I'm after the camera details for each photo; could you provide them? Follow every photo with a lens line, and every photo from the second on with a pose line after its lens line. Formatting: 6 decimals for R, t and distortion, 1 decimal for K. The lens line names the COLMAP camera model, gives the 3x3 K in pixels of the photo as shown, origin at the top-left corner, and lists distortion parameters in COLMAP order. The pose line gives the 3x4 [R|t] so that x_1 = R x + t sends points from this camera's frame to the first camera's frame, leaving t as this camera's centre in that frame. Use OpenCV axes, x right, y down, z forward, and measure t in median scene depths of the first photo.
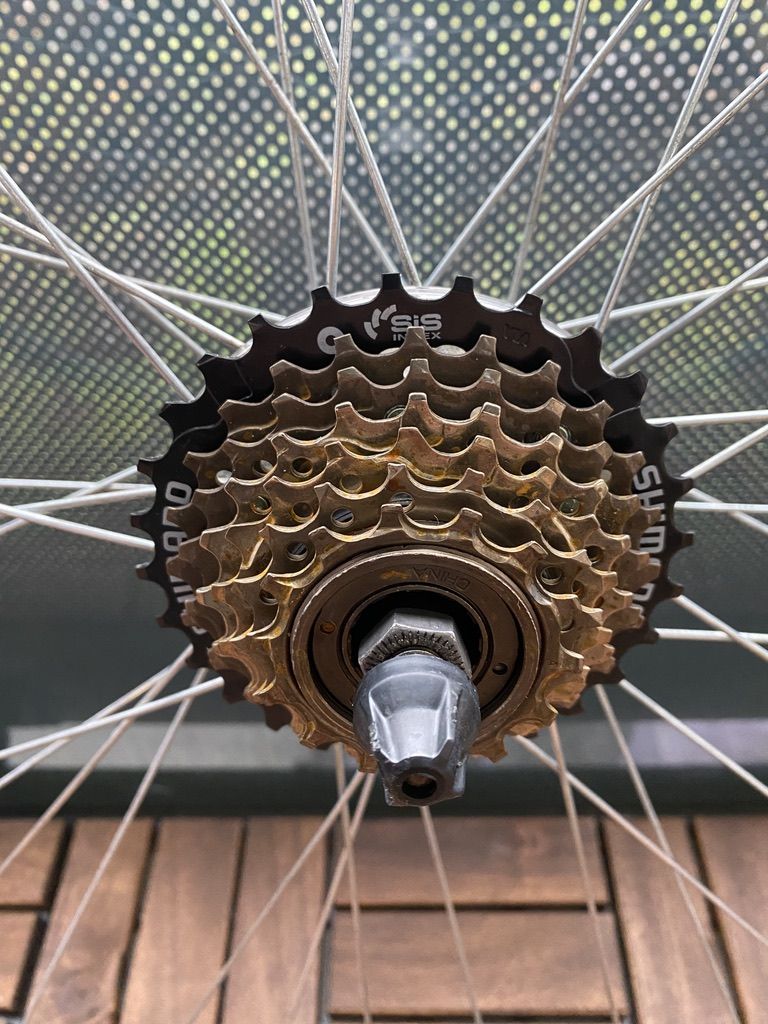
lens RADIAL K [[783.3, 0, 384.1], [0, 783.3, 508.0], [0, 0, 1]] dist [-0.003173, -0.001729]
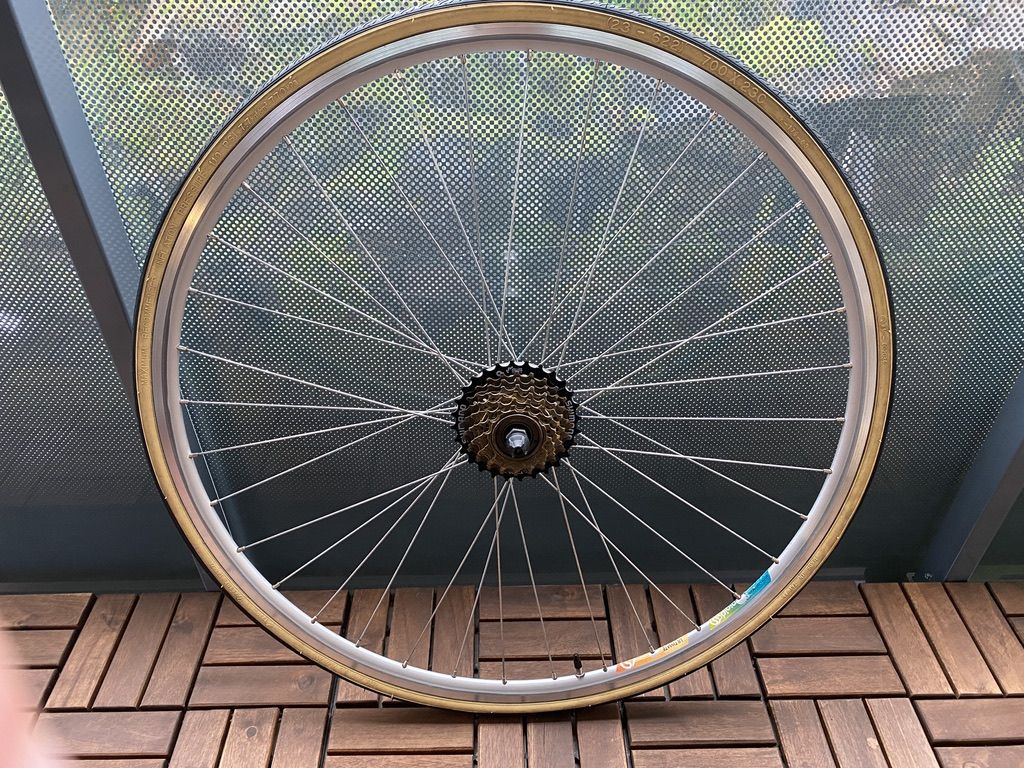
lens RADIAL K [[783.3, 0, 512.2], [0, 783.3, 384.1], [0, 0, 1]] dist [-0.003173, -0.001729]
pose [[0.999347, 0.001736, 0.036093, -0.160204], [0.003897, 0.987841, -0.155420, 0.588946], [-0.035924, 0.155459, 0.987189, -3.681087]]
